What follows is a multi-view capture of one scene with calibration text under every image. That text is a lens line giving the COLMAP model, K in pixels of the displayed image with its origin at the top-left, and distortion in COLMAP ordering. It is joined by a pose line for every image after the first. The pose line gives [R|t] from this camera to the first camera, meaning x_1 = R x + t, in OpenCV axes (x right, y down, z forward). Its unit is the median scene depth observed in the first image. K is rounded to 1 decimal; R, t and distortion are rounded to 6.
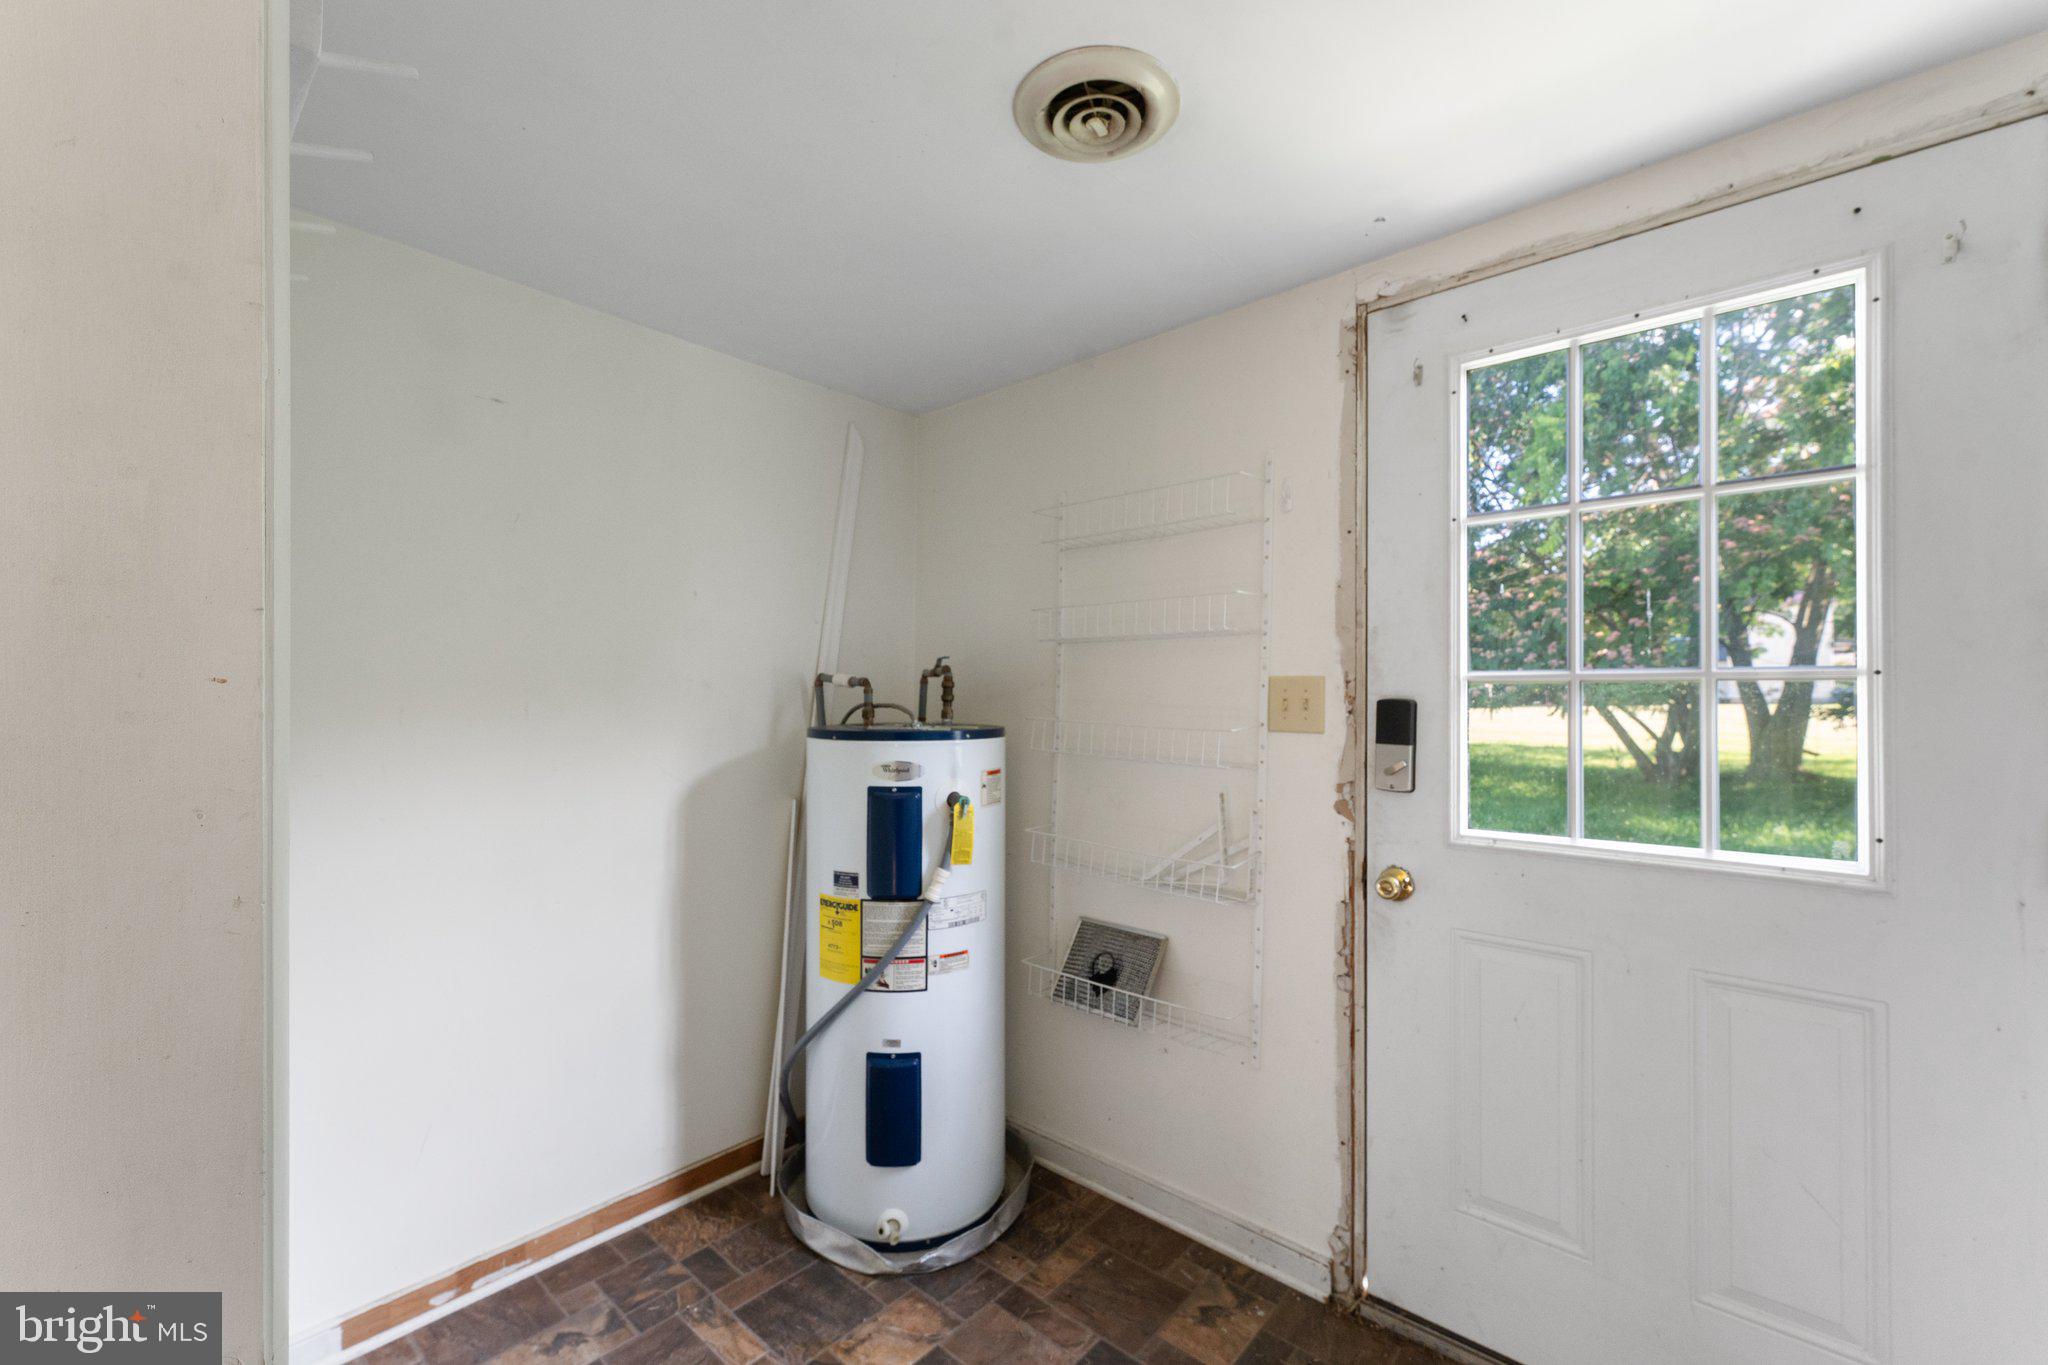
lens RADIAL K [[840.2, 0, 998.8], [0, 840.2, 684.2], [0, 0, 1]] dist [-0.000645, -0.000417]
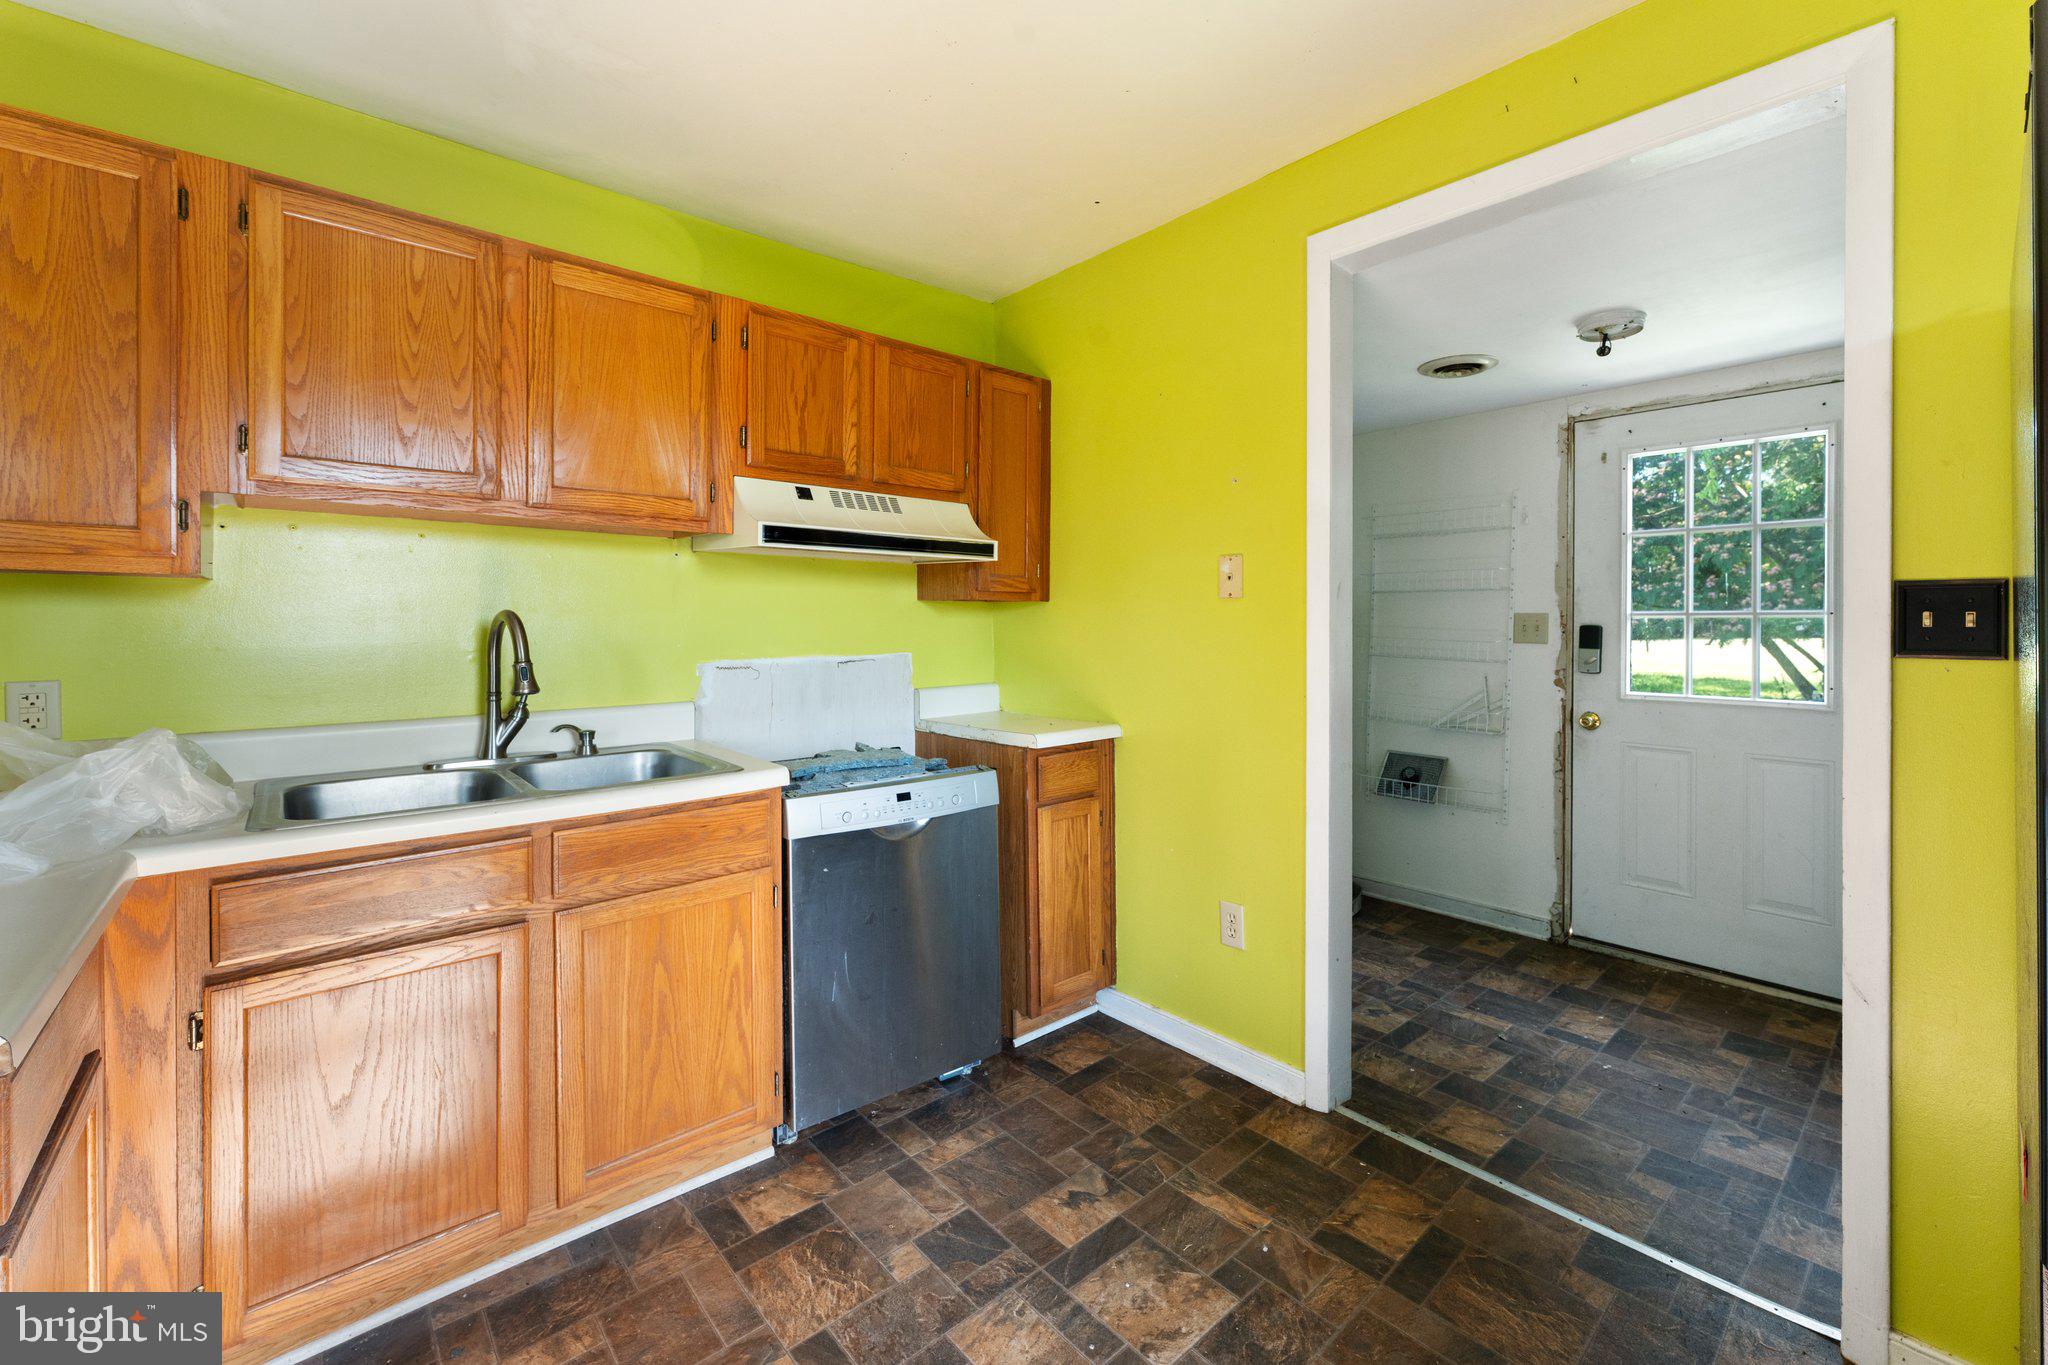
lens RADIAL K [[831.6, 0, 1023.0], [0, 831.6, 615.6], [0, 0, 1]] dist [0.000539, -0.000411]
pose [[0.993579, 0.004905, -0.113033, -0.579758], [-0.004566, 0.999984, 0.003254, -0.005119], [0.113047, -0.002717, 0.993586, -1.000332]]
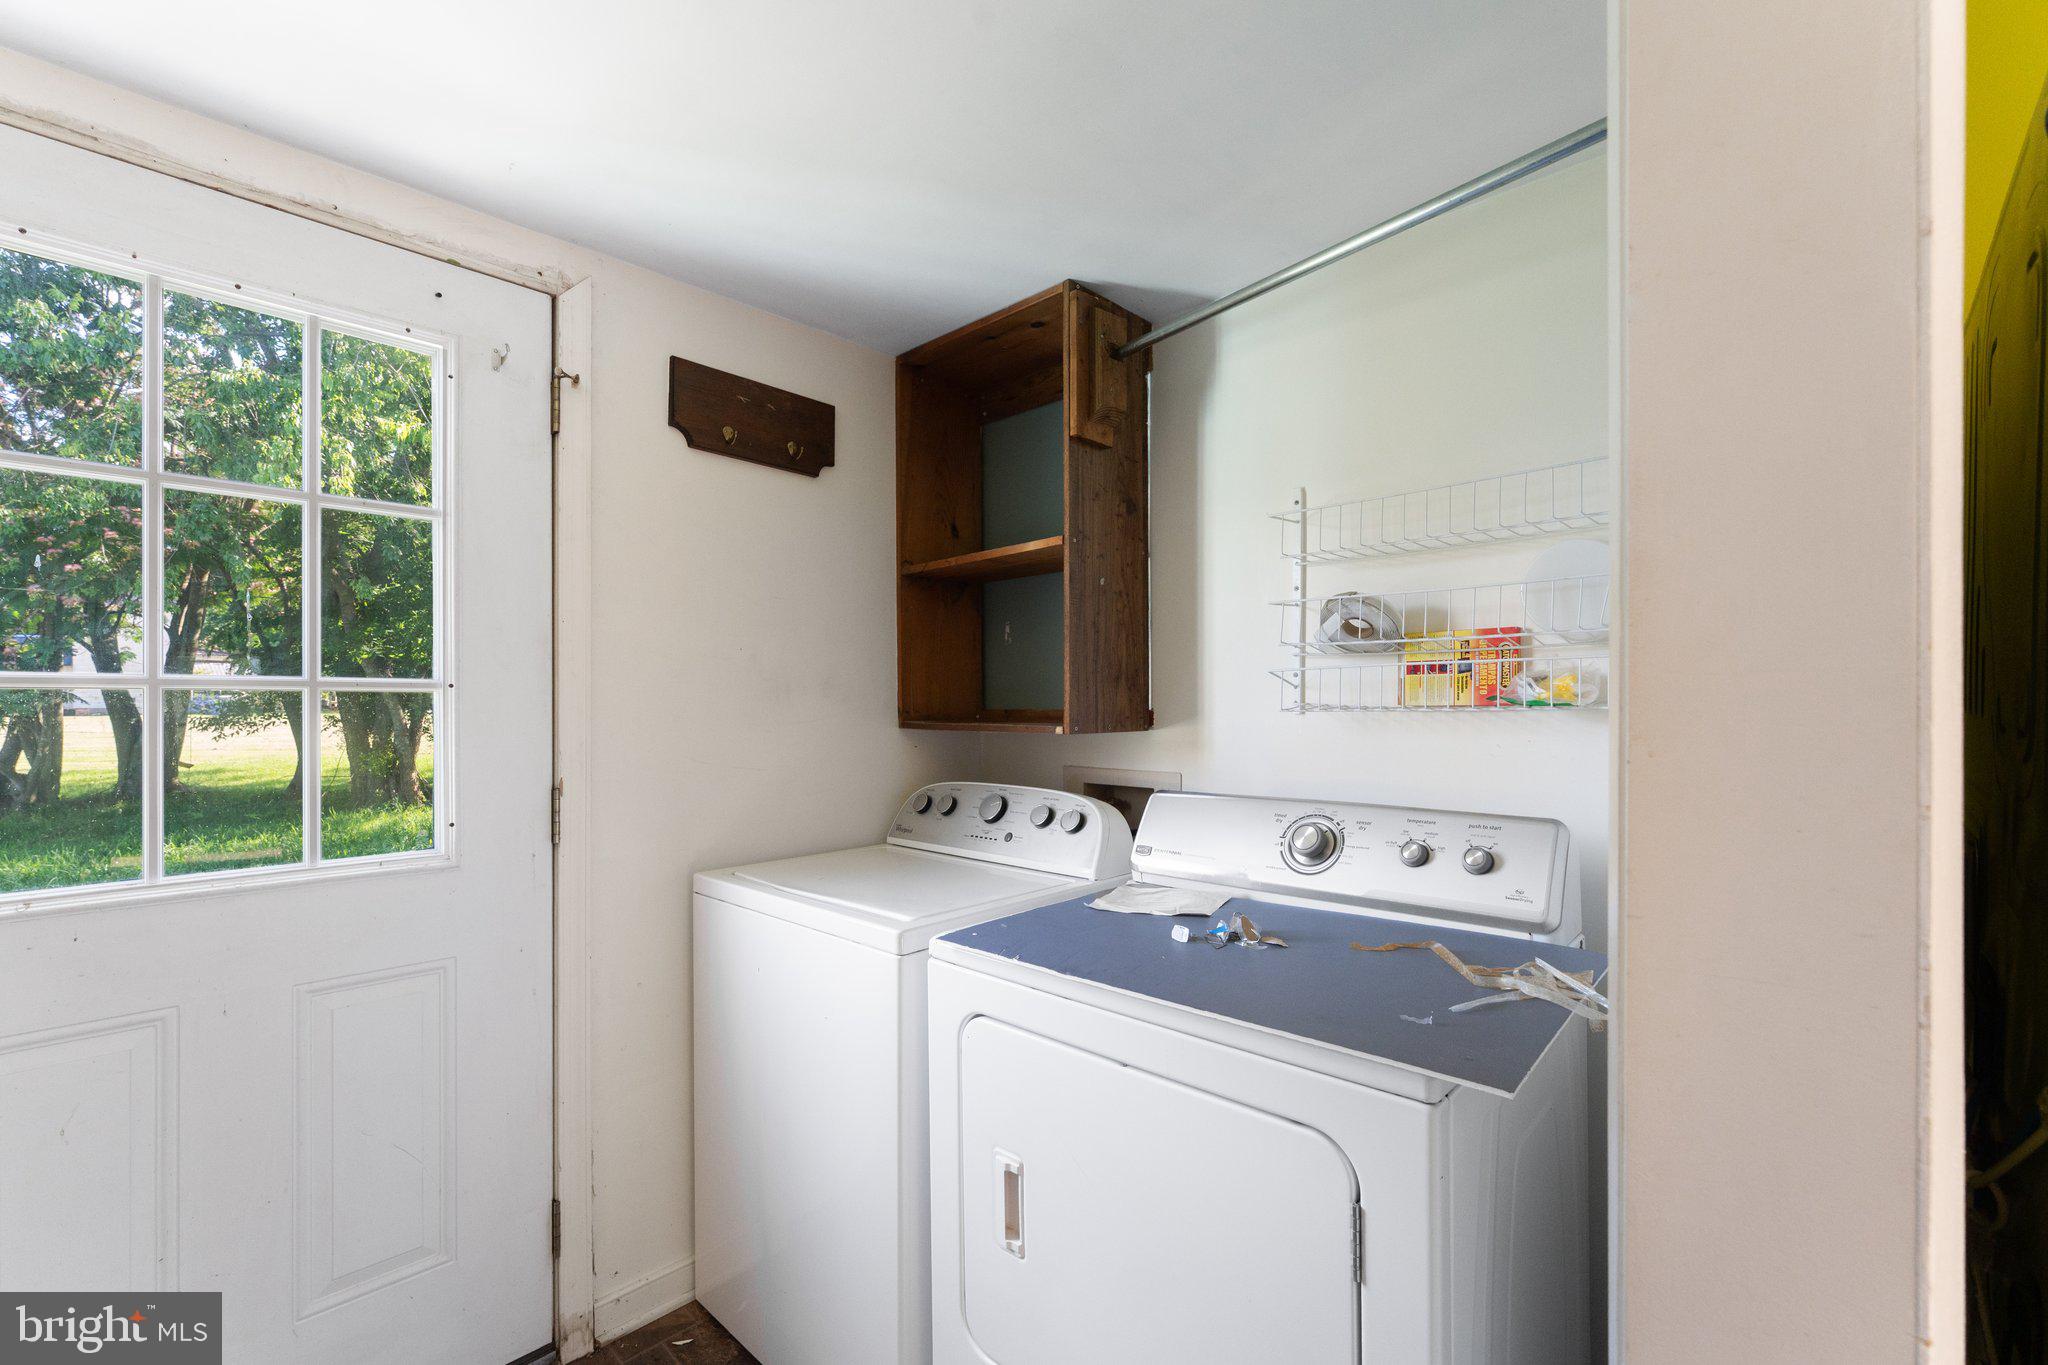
lens RADIAL K [[872.4, 0, 1024.3], [0, 872.4, 698.7], [0, 0, 1]] dist [0.000087, -0.000068]
pose [[0.019896, 0.005567, 0.999787, -0.131504], [-0.011450, 0.999920, -0.005340, 0.000968], [-0.999736, -0.011341, 0.019958, 0.101003]]
